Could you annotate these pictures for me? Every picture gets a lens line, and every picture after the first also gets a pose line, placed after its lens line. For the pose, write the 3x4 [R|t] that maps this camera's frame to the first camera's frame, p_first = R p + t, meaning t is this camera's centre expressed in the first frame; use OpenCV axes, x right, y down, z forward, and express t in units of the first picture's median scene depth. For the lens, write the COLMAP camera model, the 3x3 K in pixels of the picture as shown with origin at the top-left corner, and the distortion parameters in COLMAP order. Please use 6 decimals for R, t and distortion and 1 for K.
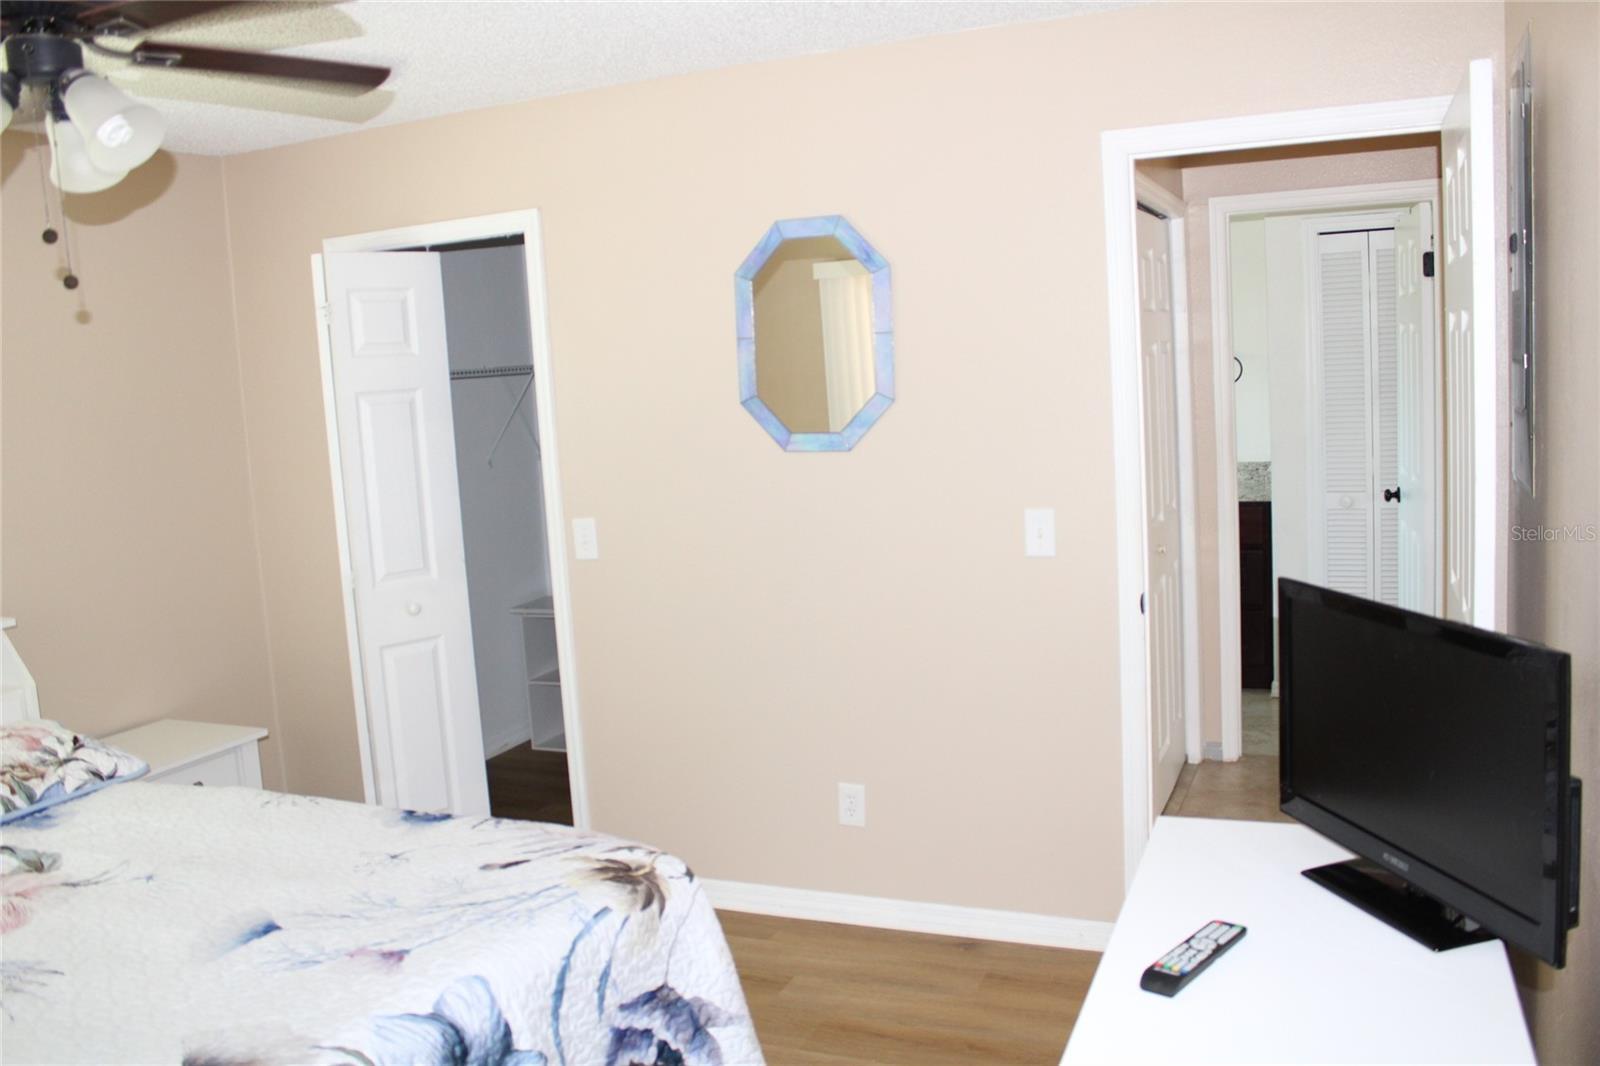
lens RADIAL K [[1345.9, 0, 814.6], [0, 1345.9, 523.4], [0, 0, 1]] dist [-0.155573, 0.128809]
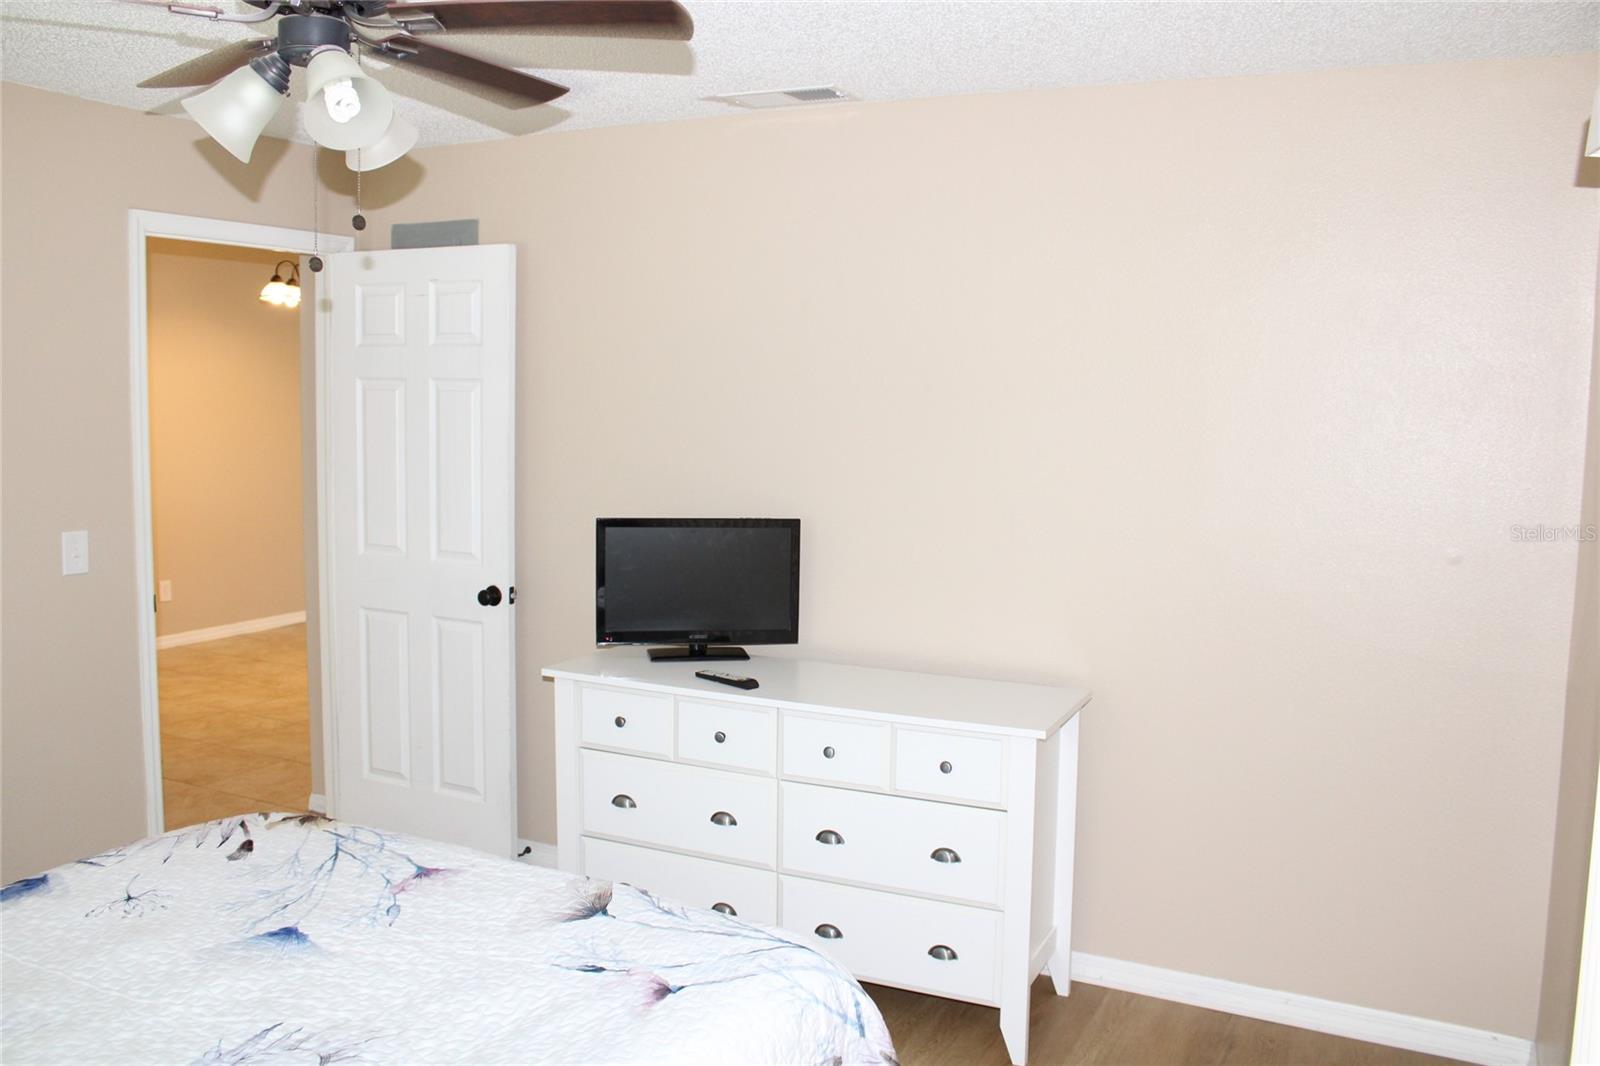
lens RADIAL K [[1339.8, 0, 808.6], [0, 1339.8, 523.3], [0, 0, 1]] dist [-0.166306, 0.145019]
pose [[0.054801, -0.039492, 0.997716, -1.260055], [0.102201, 0.994191, 0.033739, 0.012780], [-0.993253, 0.100119, 0.058519, 0.484184]]
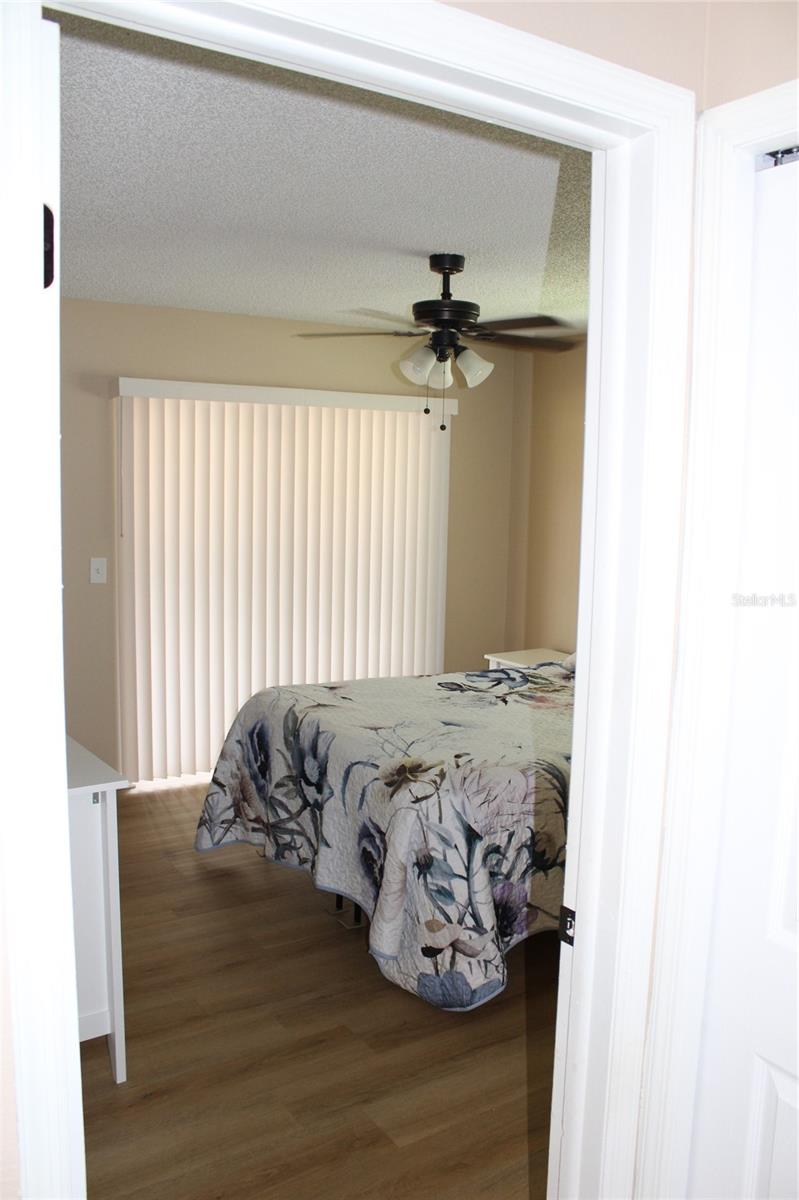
lens RADIAL K [[1009.4, 0, 399.6], [0, 1009.4, 614.4], [0, 0, 1]] dist [-0.155573, 0.128809]
pose [[-0.545561, 0.162509, -0.822165, 0.904560], [-0.091511, 0.963602, 0.251189, -0.257649], [0.833060, 0.212276, -0.510832, 1.623604]]
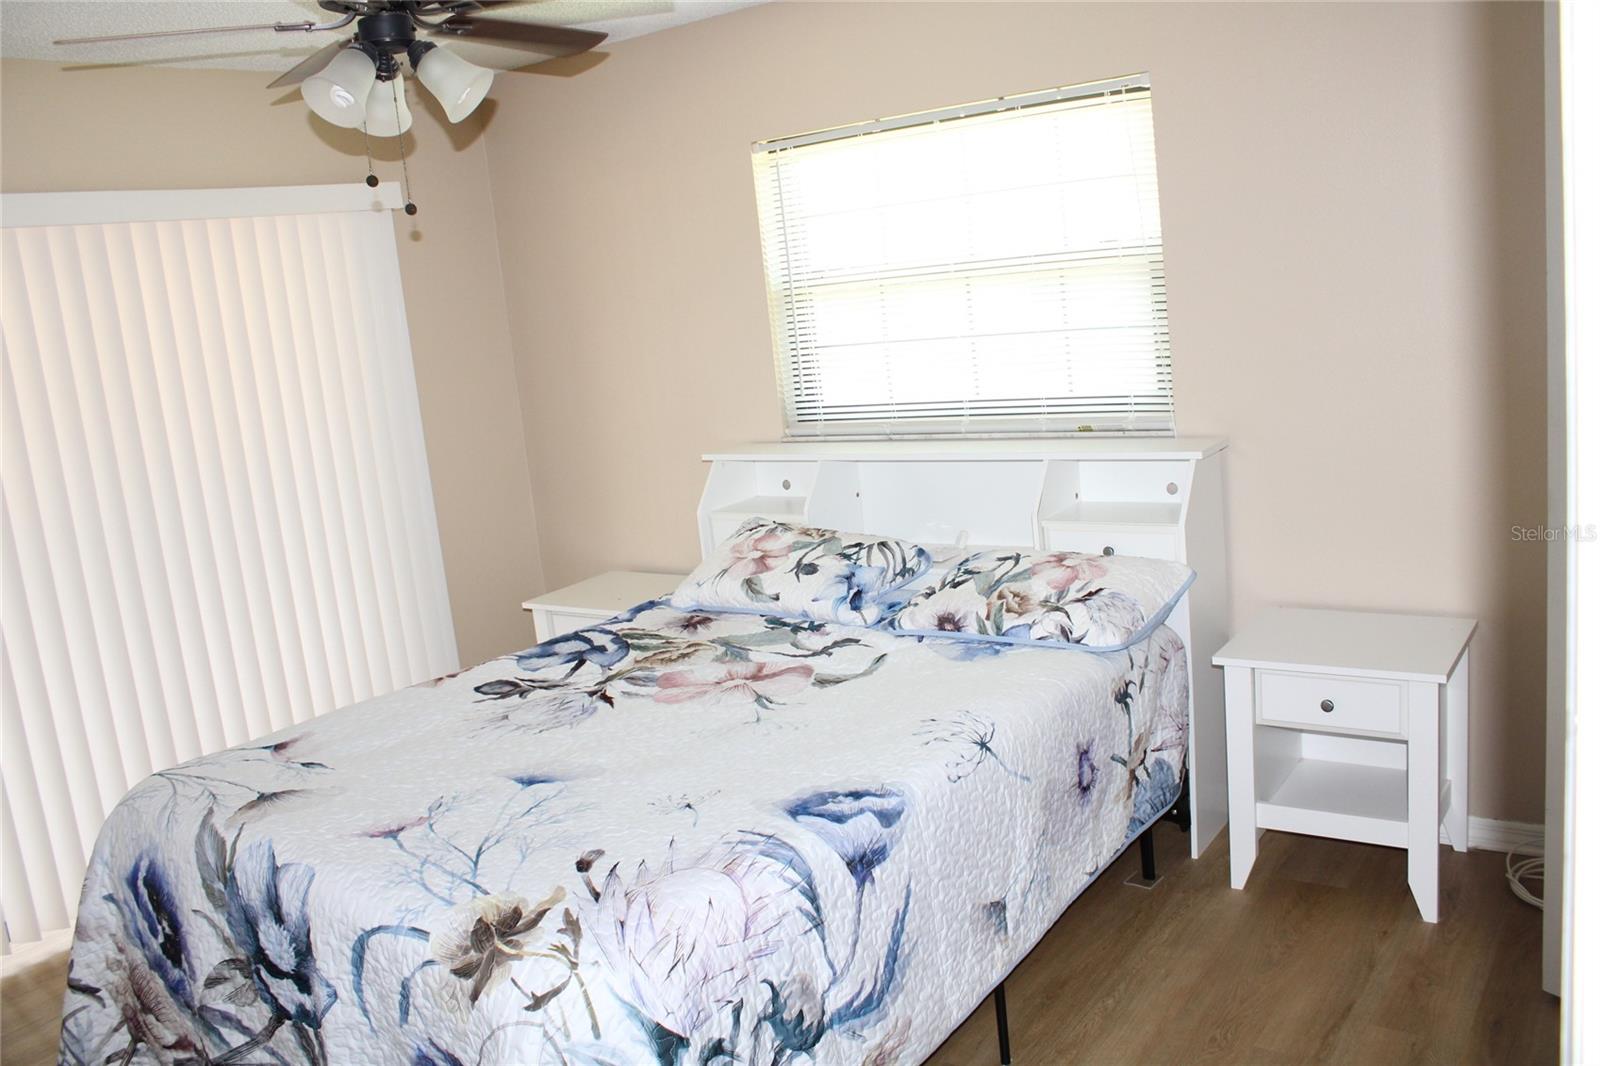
lens RADIAL K [[1339.8, 0, 808.6], [0, 1339.8, 523.3], [0, 0, 1]] dist [-0.166306, 0.145019]
pose [[-0.194909, 0.256953, -0.946565, 0.508409], [-0.002506, 0.964940, 0.262457, -0.183896], [0.980818, 0.053528, -0.187432, 1.329704]]
